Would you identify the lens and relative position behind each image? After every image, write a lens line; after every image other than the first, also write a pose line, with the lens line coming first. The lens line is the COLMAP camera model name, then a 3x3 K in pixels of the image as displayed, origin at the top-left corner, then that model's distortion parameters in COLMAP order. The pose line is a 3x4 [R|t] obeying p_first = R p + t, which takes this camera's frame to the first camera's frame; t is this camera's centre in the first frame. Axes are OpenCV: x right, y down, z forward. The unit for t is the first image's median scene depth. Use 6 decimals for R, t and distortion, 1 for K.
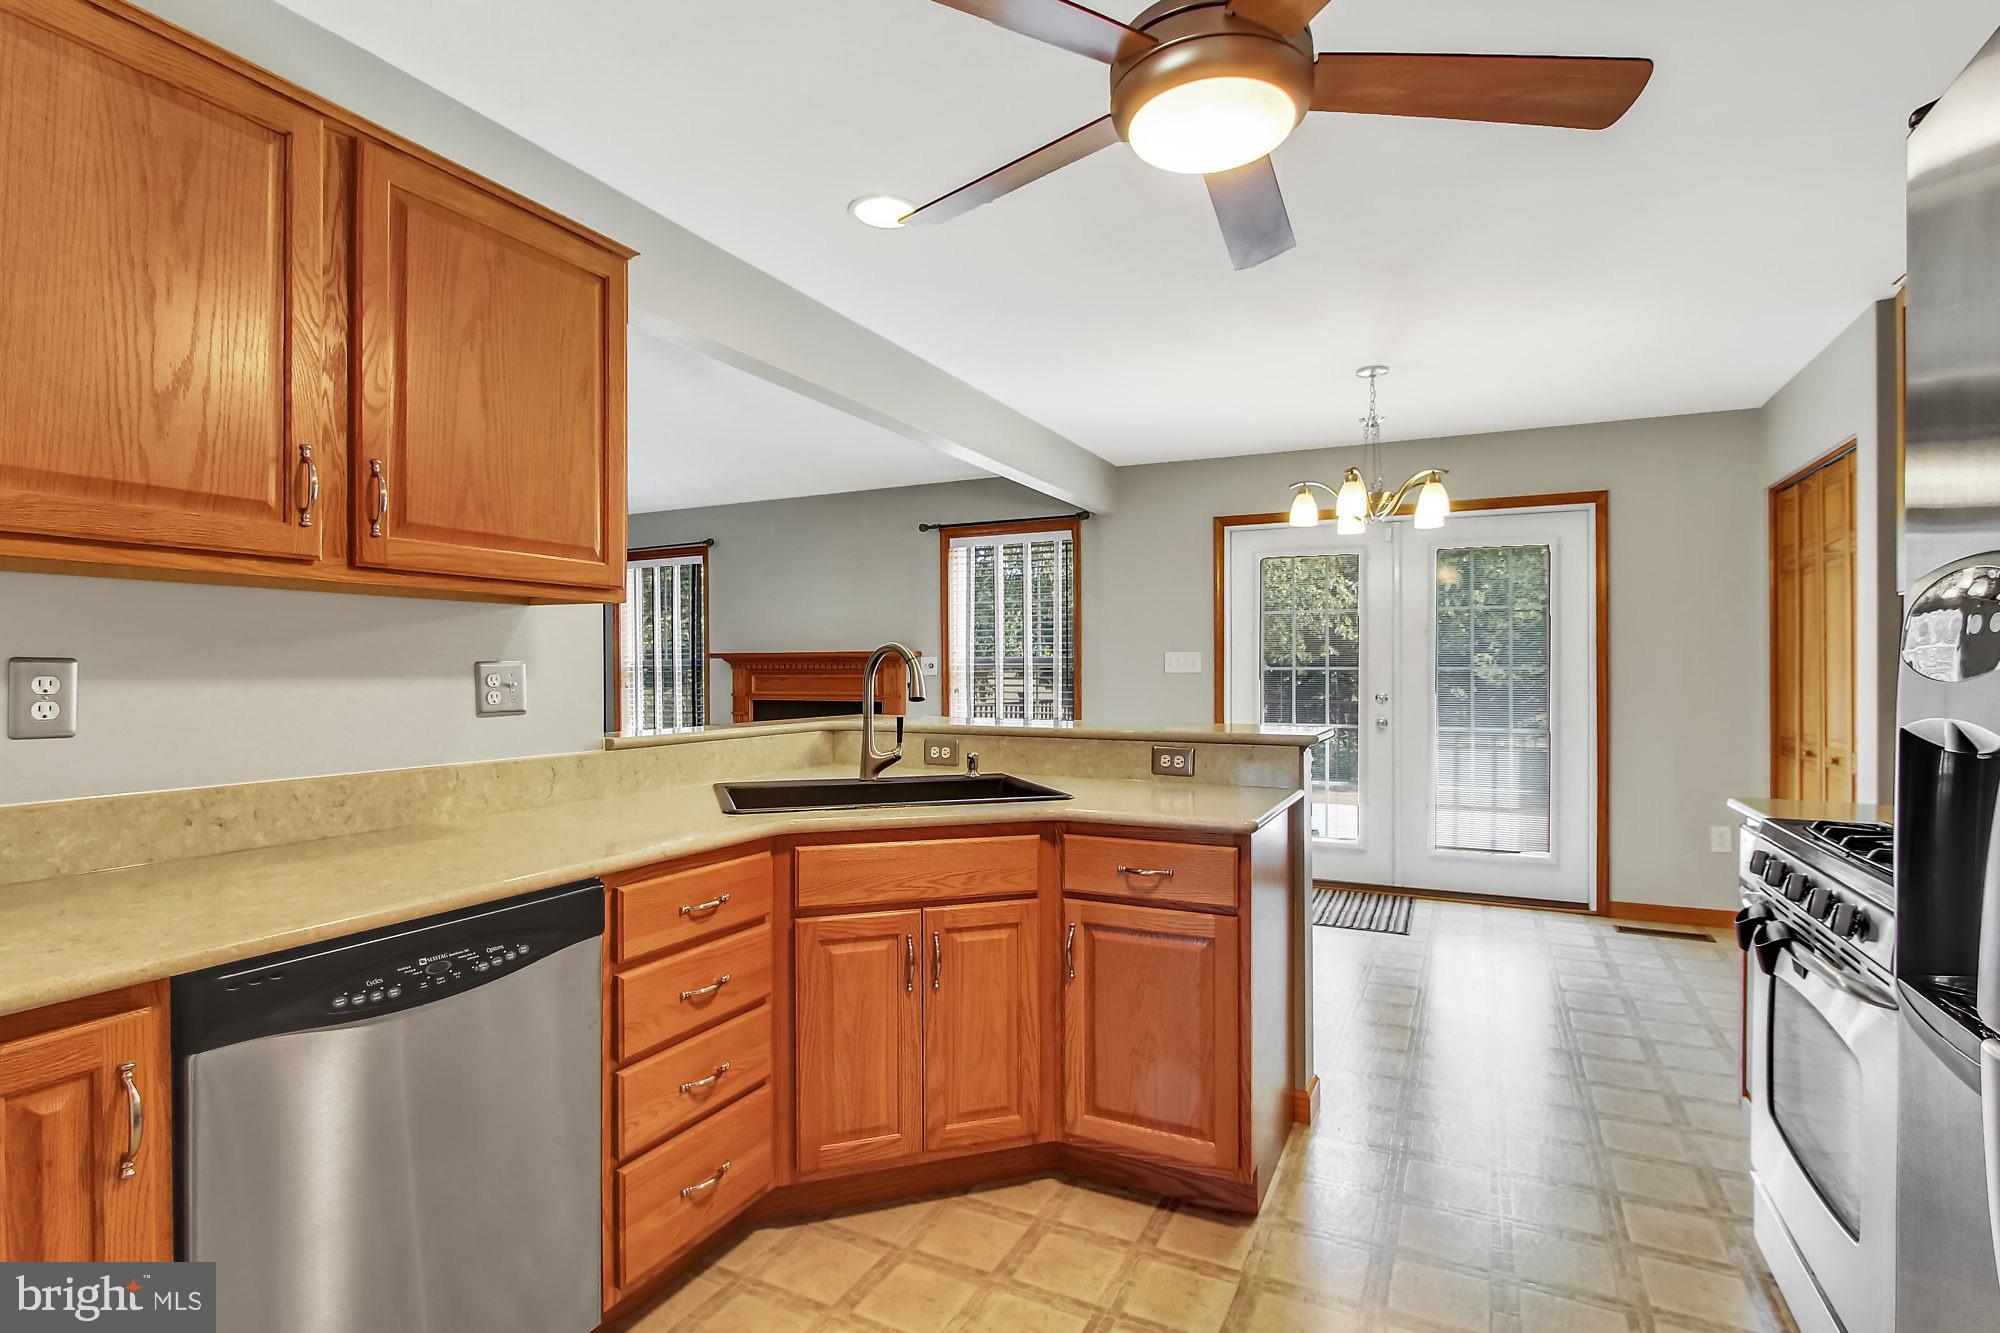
lens RADIAL K [[981.2, 0, 1000.2], [0, 981.2, 658.4], [0, 0, 1]] dist [-0.002708, 0.000446]
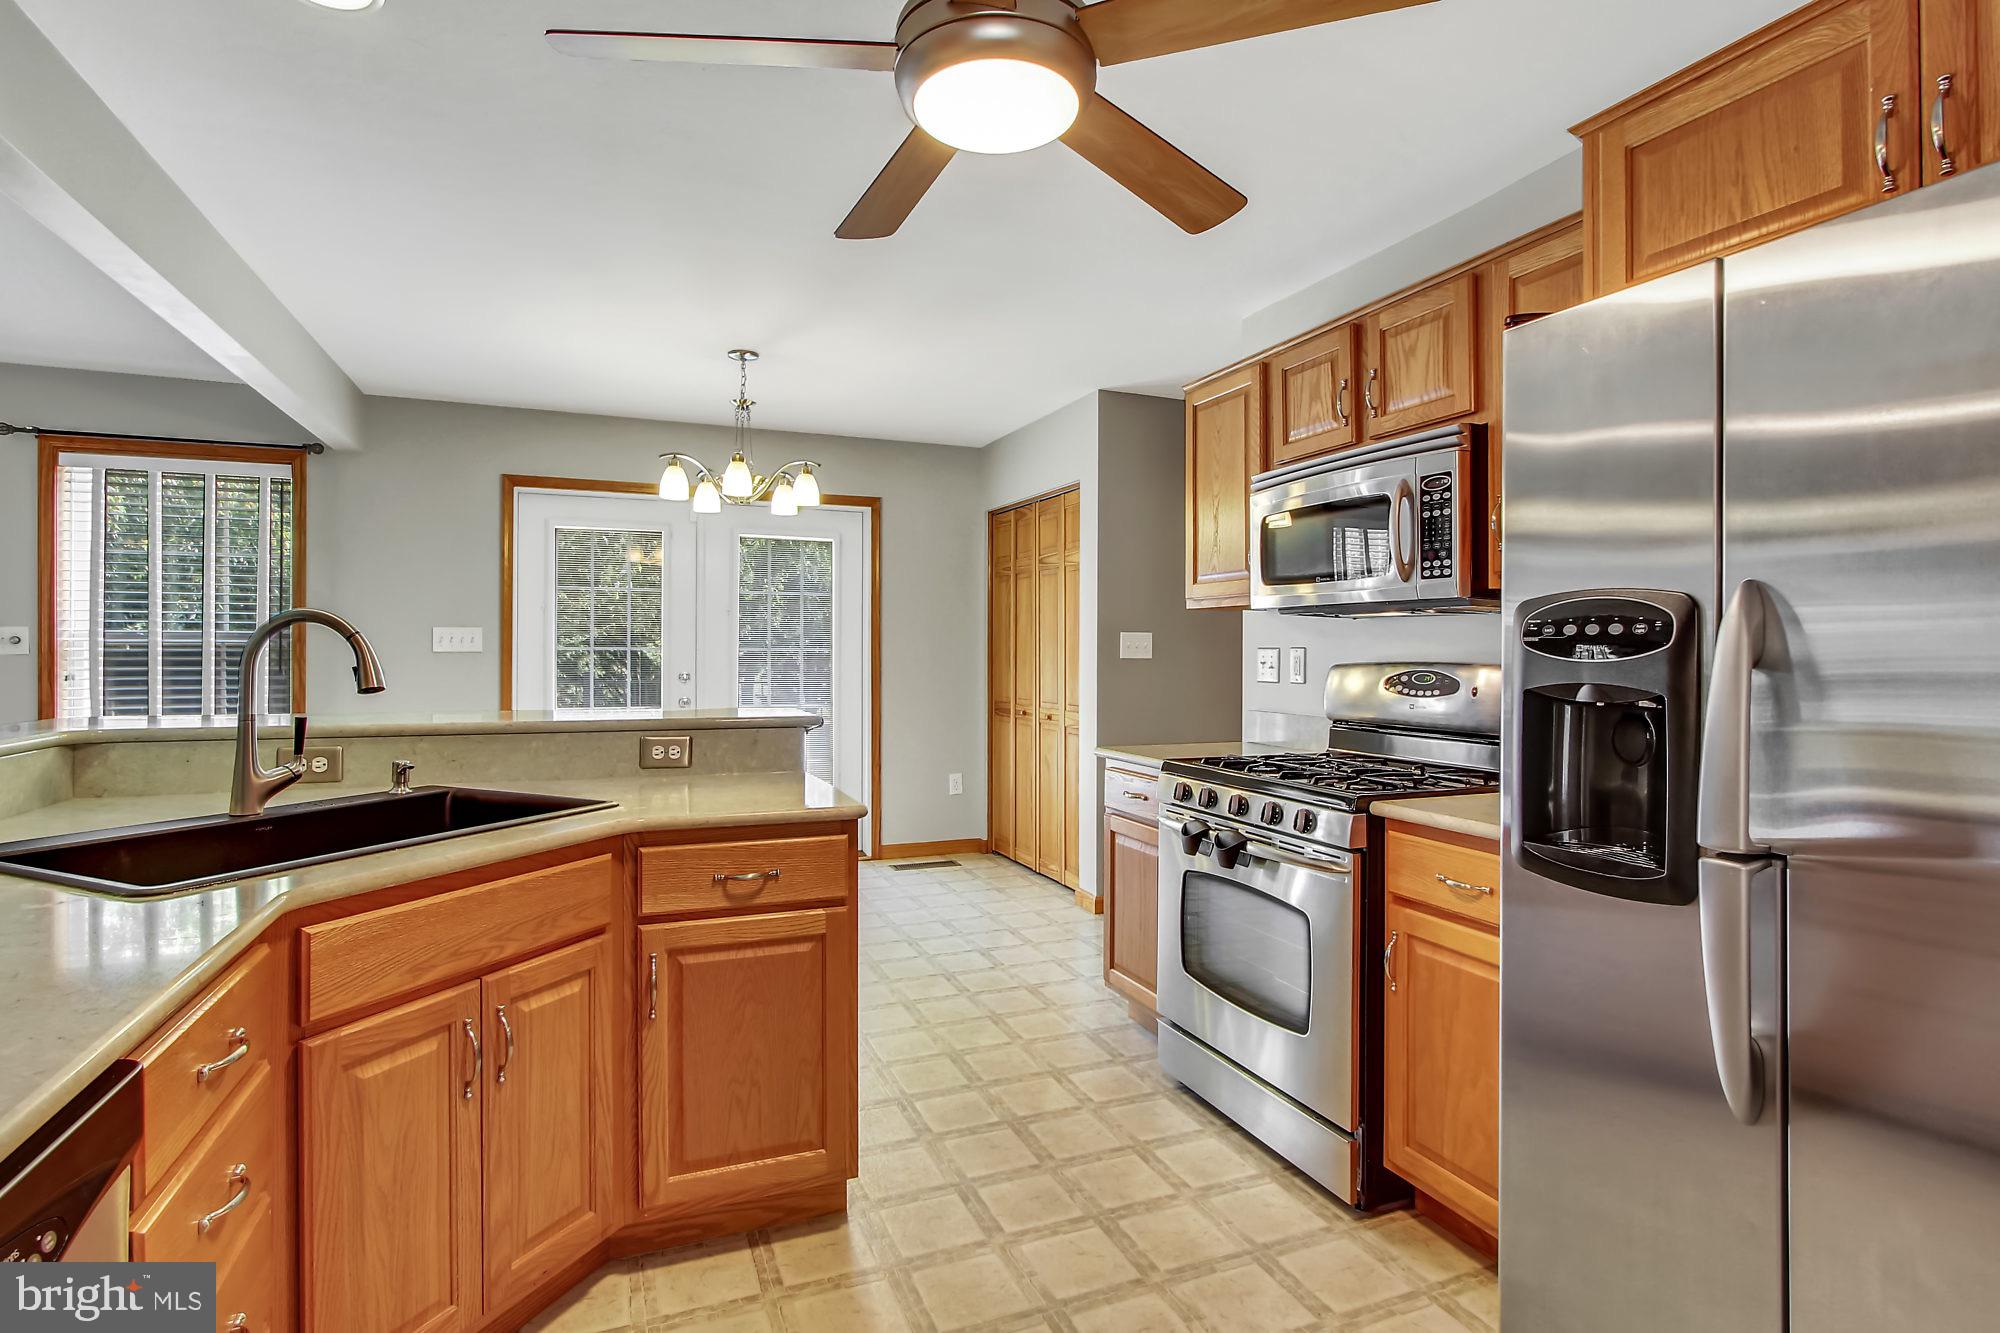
lens RADIAL K [[977.7, 0, 1002.0], [0, 977.7, 636.8], [0, 0, 1]] dist [-0.015213, 0.000951]
pose [[0.662555, 0.013155, 0.748898, -0.284834], [-0.011983, 0.999904, -0.006962, 0.003381], [-0.748917, -0.004361, 0.662649, 0.189825]]
